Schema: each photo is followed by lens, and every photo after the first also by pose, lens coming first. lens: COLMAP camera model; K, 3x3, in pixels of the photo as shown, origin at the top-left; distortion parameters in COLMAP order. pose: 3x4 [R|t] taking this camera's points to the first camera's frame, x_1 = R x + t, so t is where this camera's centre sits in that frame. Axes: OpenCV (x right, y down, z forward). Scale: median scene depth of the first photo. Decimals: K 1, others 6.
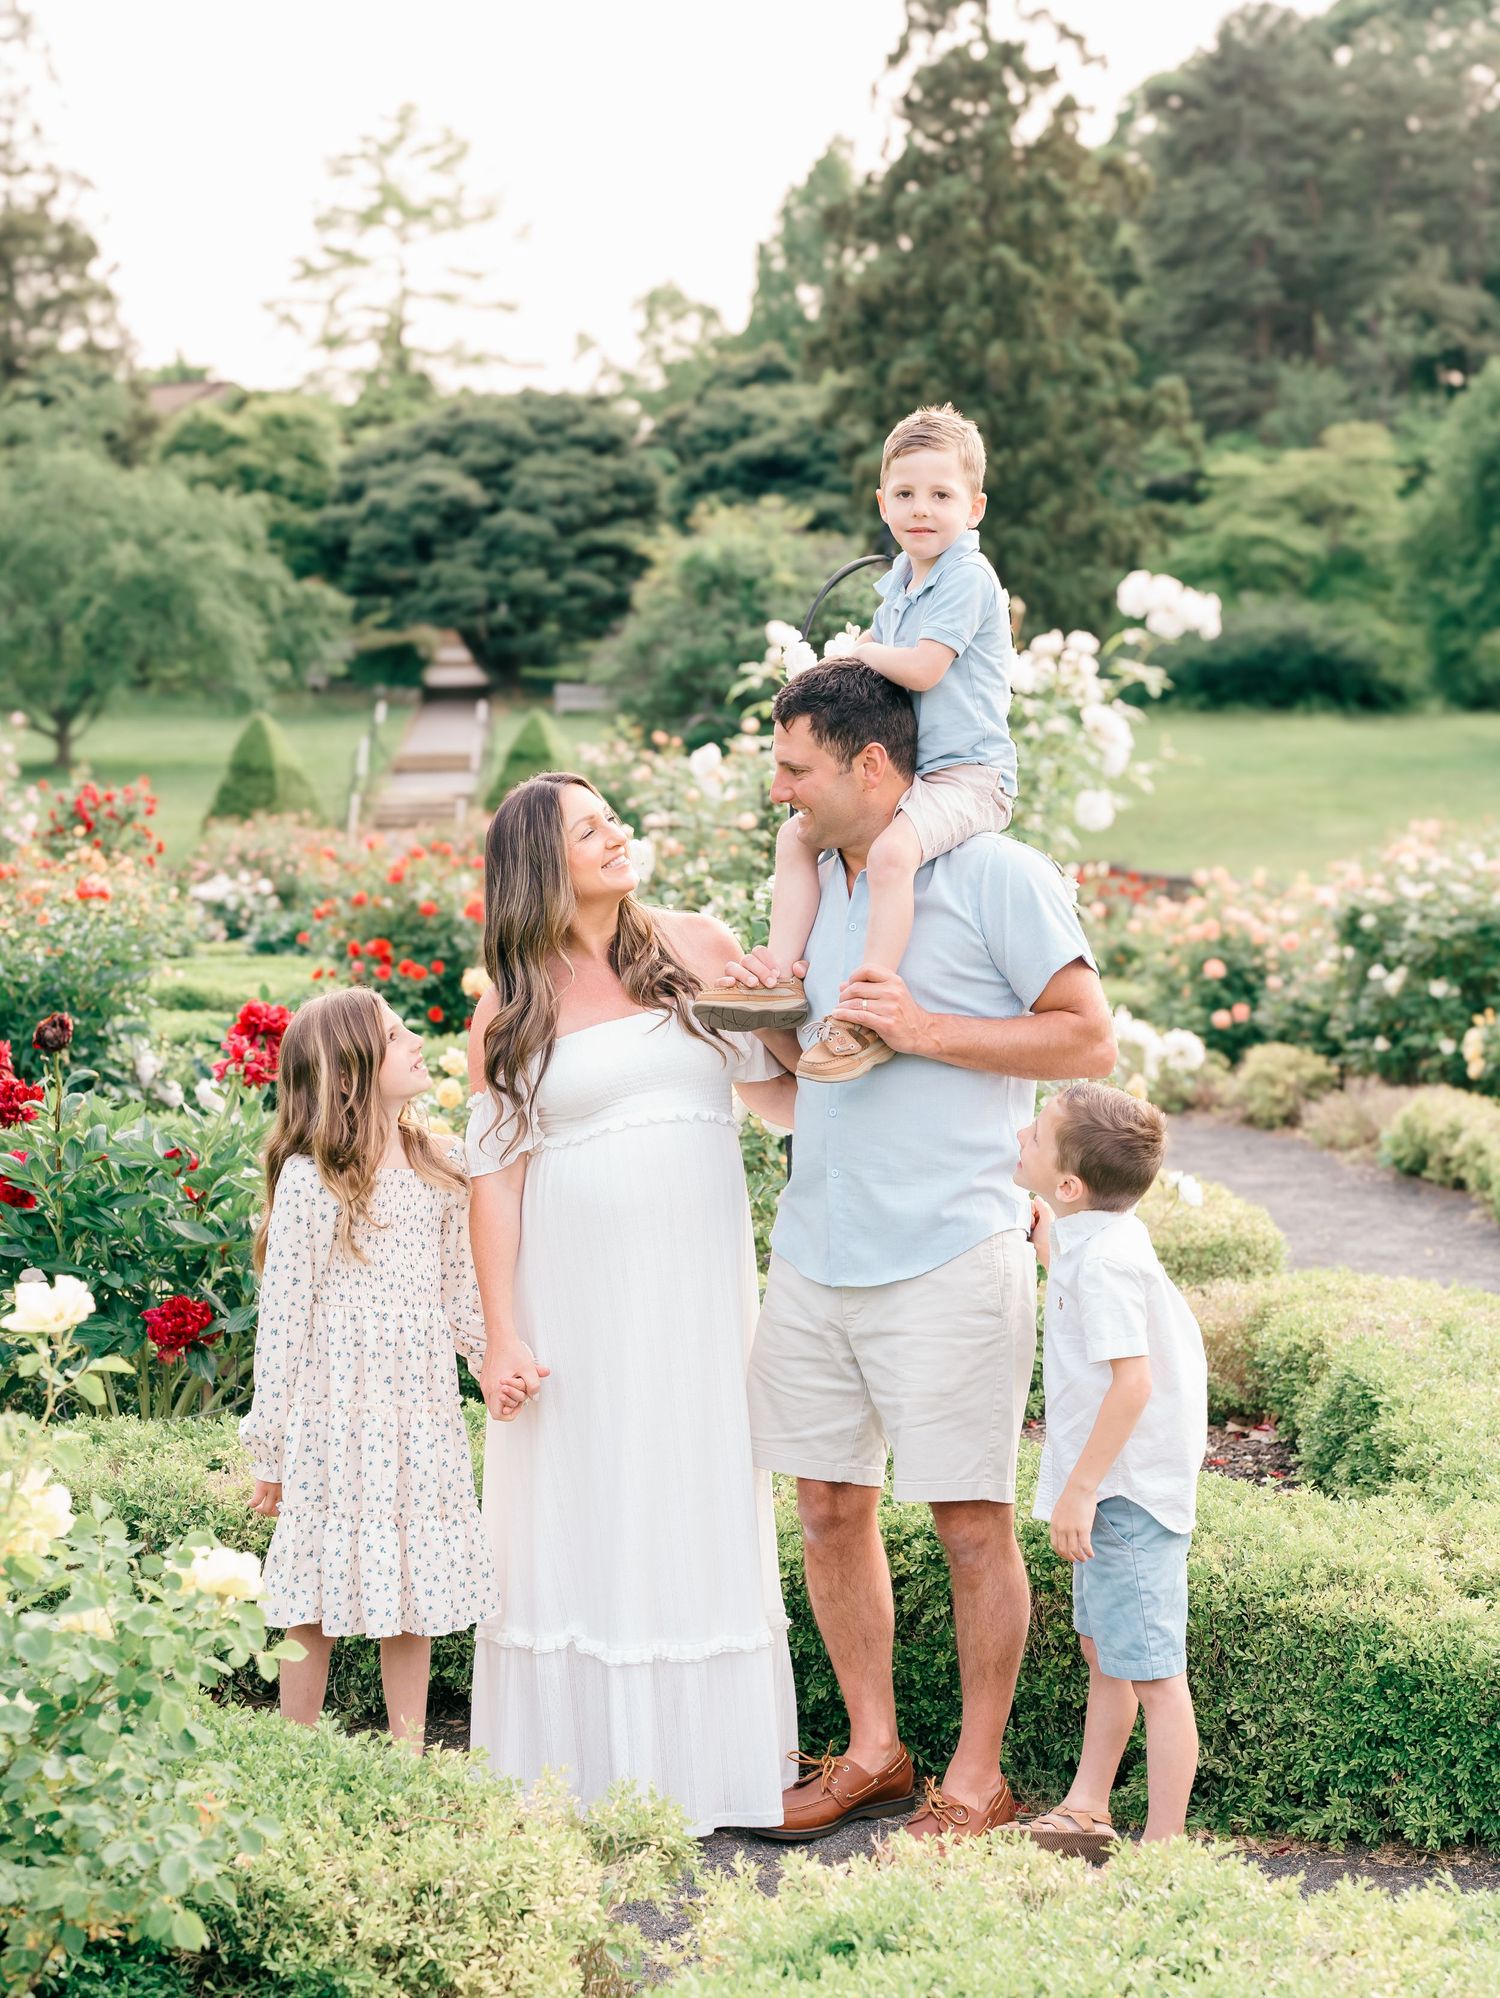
lens RADIAL K [[3282.8, 0, 741.4], [0, 3282.8, 1039.3], [0, 0, 1]] dist [0.006025, 0.000000]
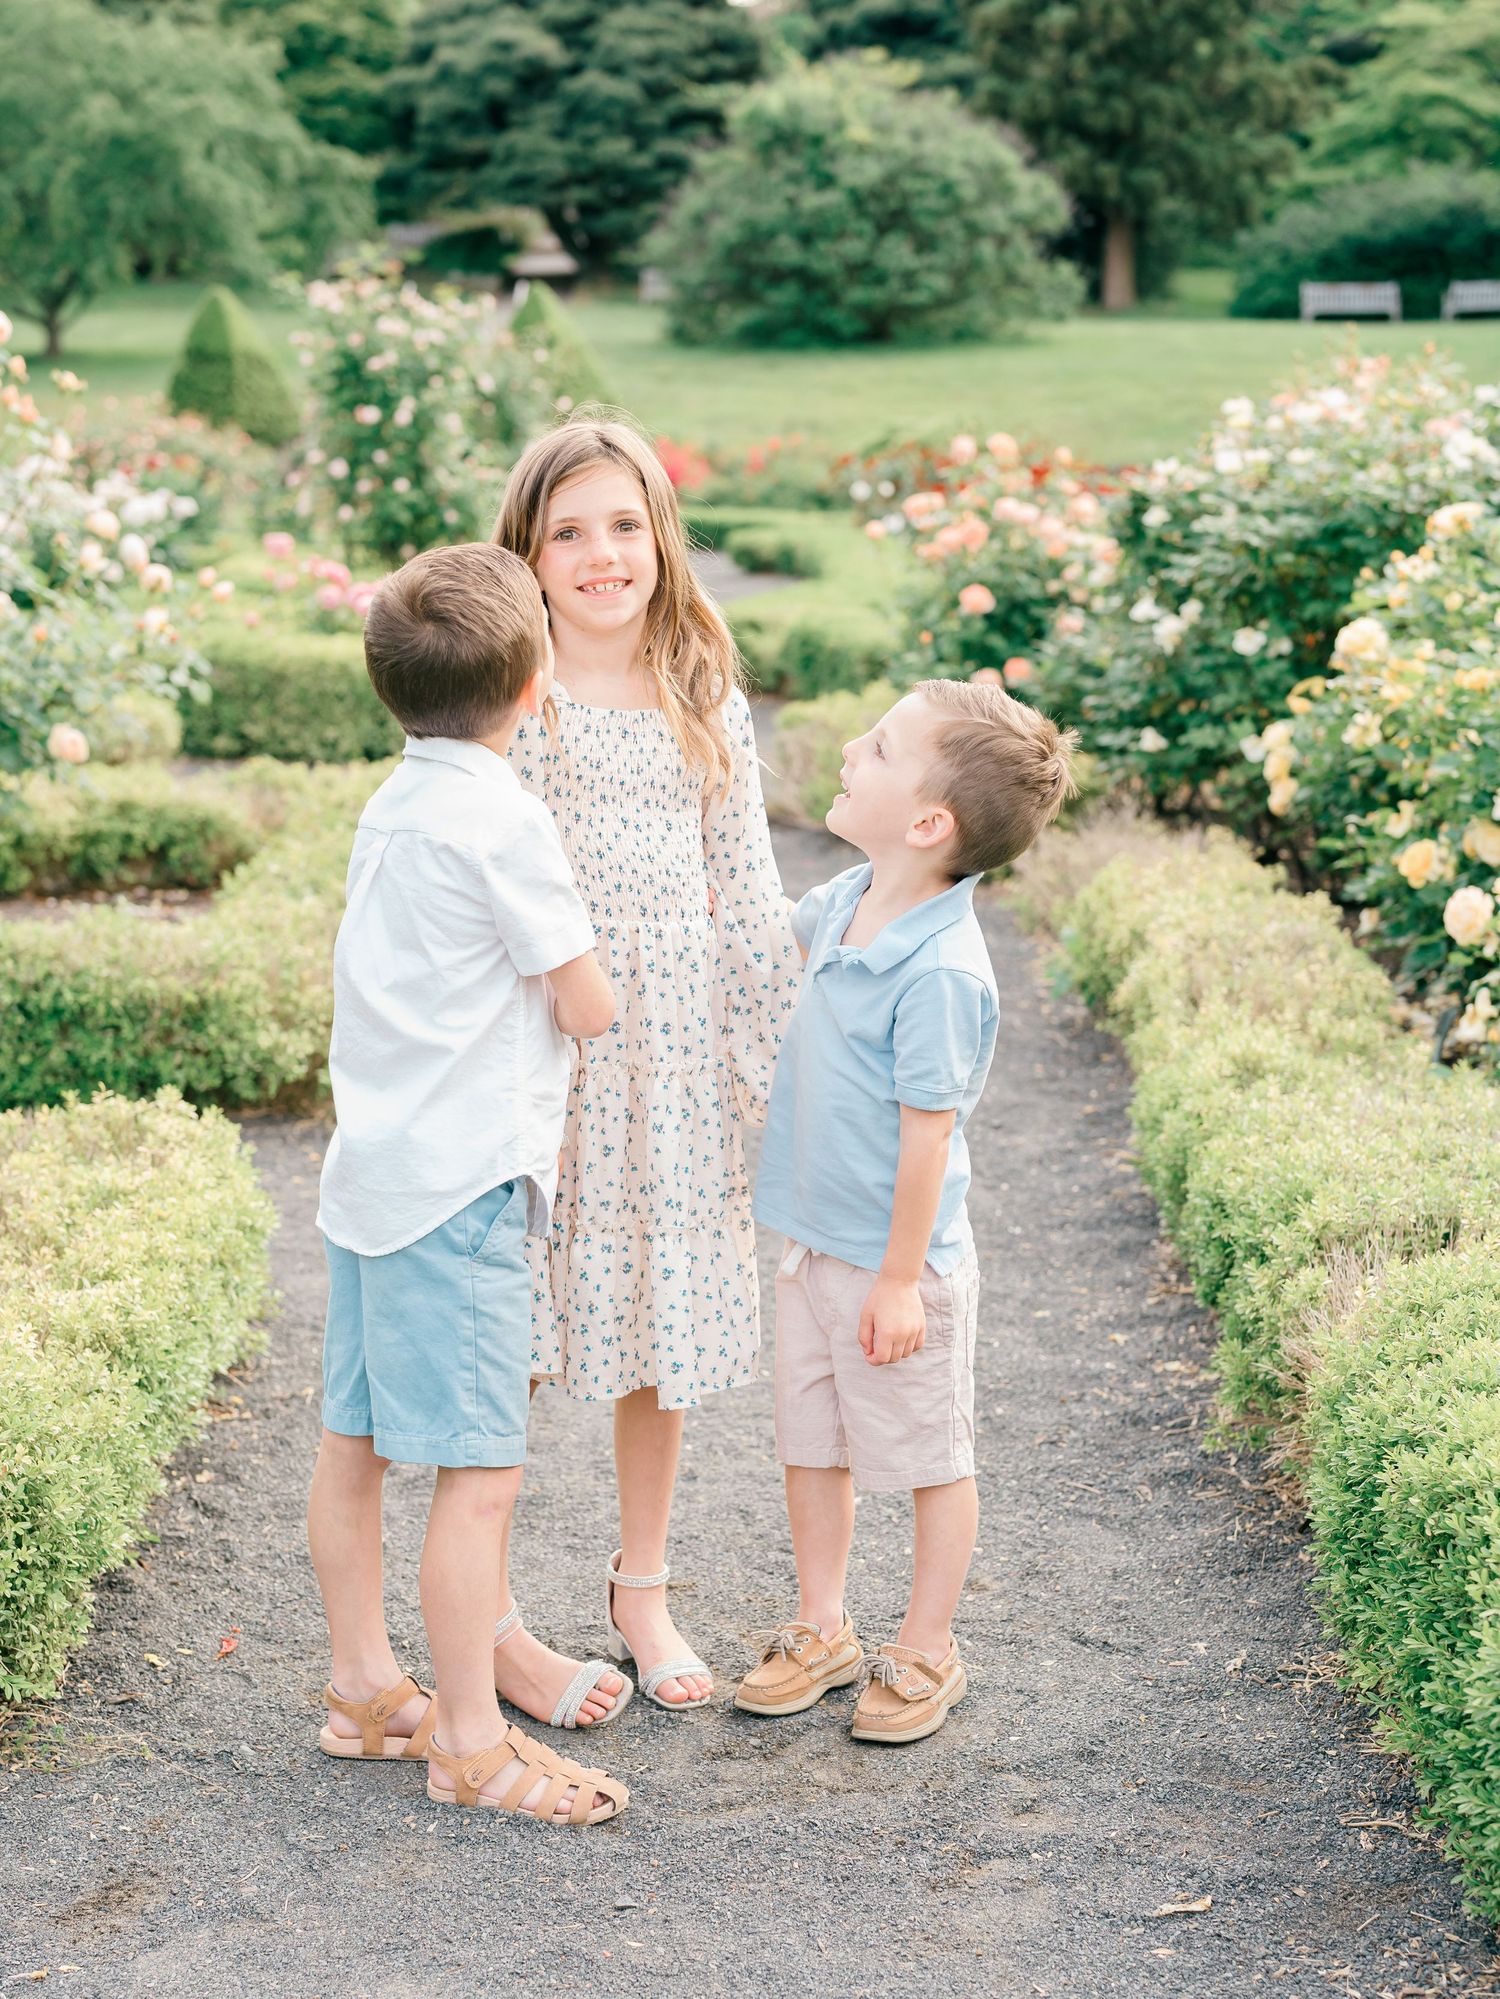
lens RADIAL K [[3284.5, 0, 687.6], [0, 3284.5, 1112.1], [0, 0, 1]] dist [0.006025, 0.000000]
pose [[0.997211, 0.014726, -0.073172, 0.025839], [-0.004556, 0.990524, 0.137265, -0.002003], [0.074500, -0.136549, 0.987828, 0.071104]]
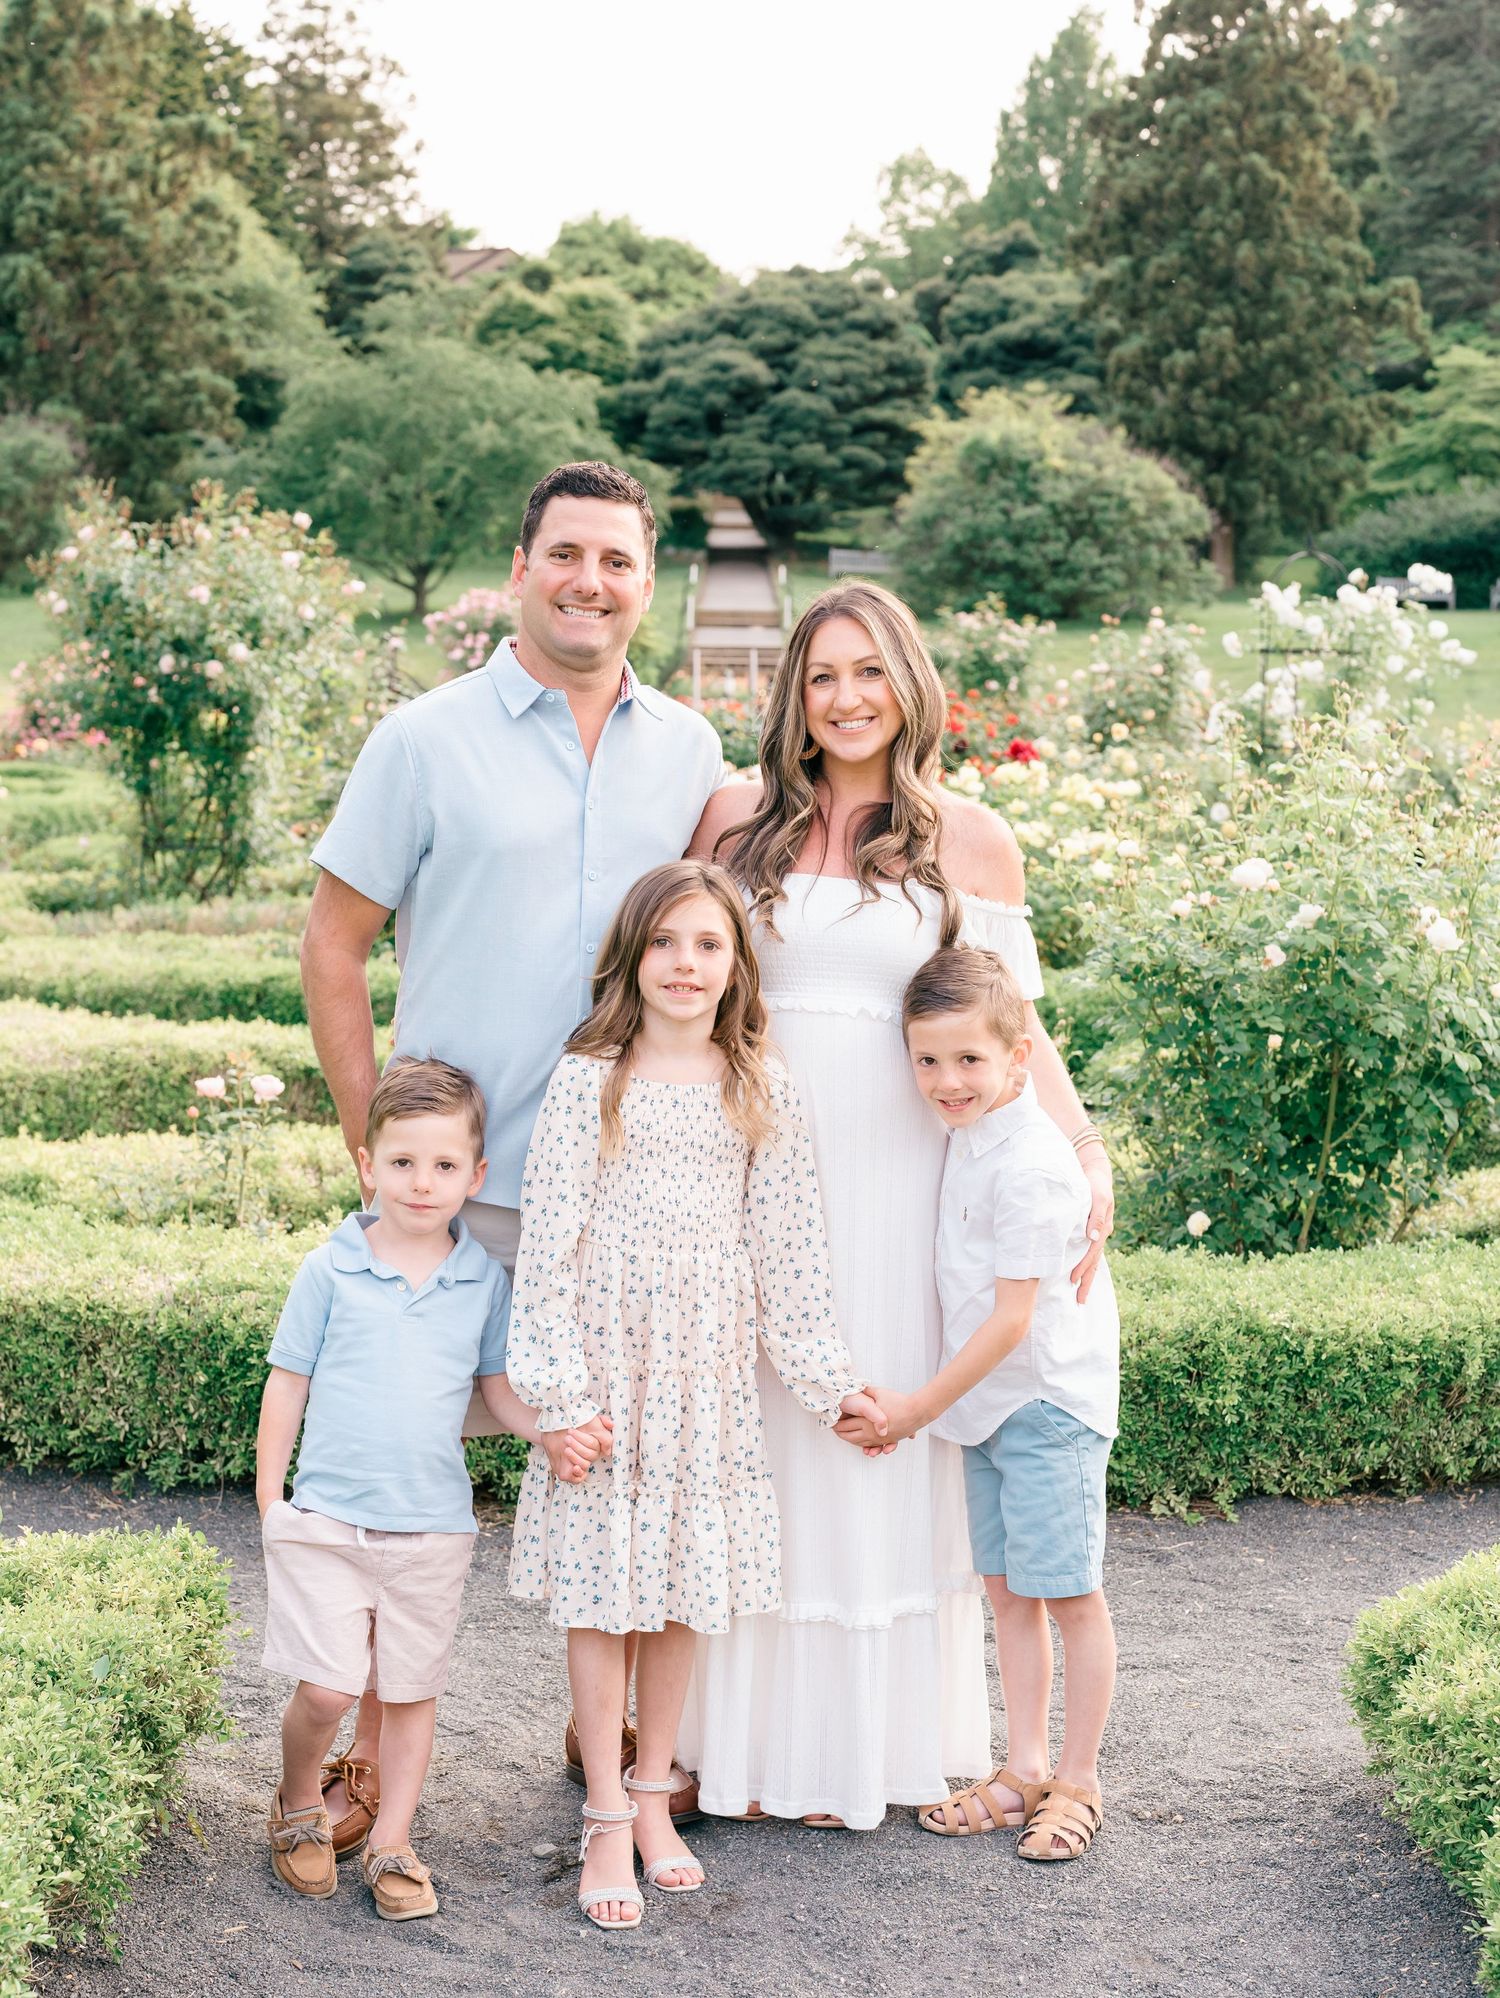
lens RADIAL K [[3233.9, 0, 755.7], [0, 3233.9, 1104.0], [0, 0, 1]] dist [-0.002691, 0.000000]
pose [[0.997917, 0.031083, -0.056534, -0.014502], [-0.027368, 0.997488, 0.065340, 0.007407], [0.058423, -0.063657, 0.996260, -0.095027]]
